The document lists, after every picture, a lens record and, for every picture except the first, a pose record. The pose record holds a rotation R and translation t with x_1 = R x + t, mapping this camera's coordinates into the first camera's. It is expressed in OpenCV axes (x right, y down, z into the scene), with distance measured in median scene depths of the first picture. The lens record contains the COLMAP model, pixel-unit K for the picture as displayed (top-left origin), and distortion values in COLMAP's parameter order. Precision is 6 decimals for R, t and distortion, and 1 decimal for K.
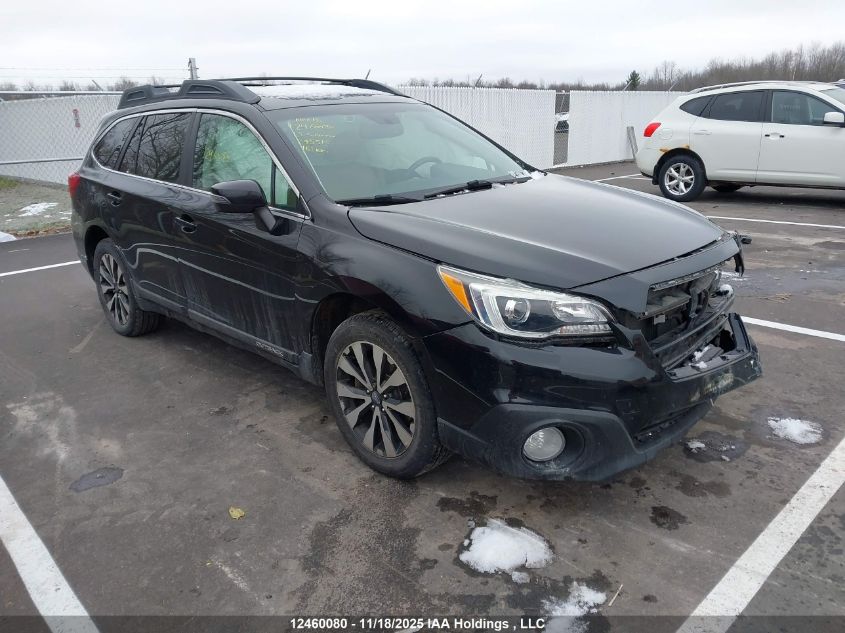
lens RADIAL K [[670.6, 0, 420.2], [0, 670.6, 323.9], [0, 0, 1]] dist [0.021171, -0.023258]
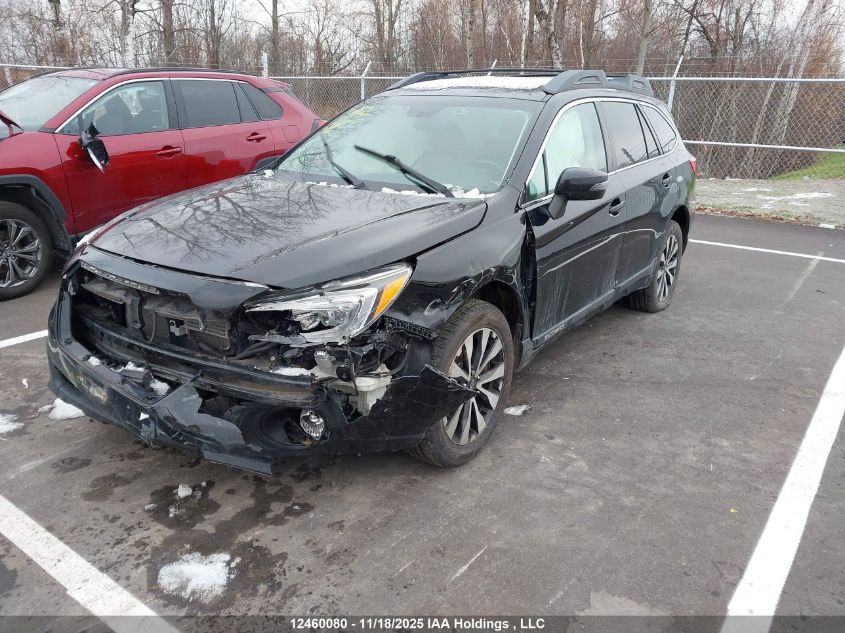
lens RADIAL K [[670.6, 0, 423.2], [0, 670.6, 313.9], [0, 0, 1]] dist [0.021171, -0.023258]
pose [[0.162589, 0.335601, -0.927867, 1.360863], [-0.320187, 0.907435, 0.272105, -0.420930], [0.933298, 0.252850, 0.254994, 1.138887]]
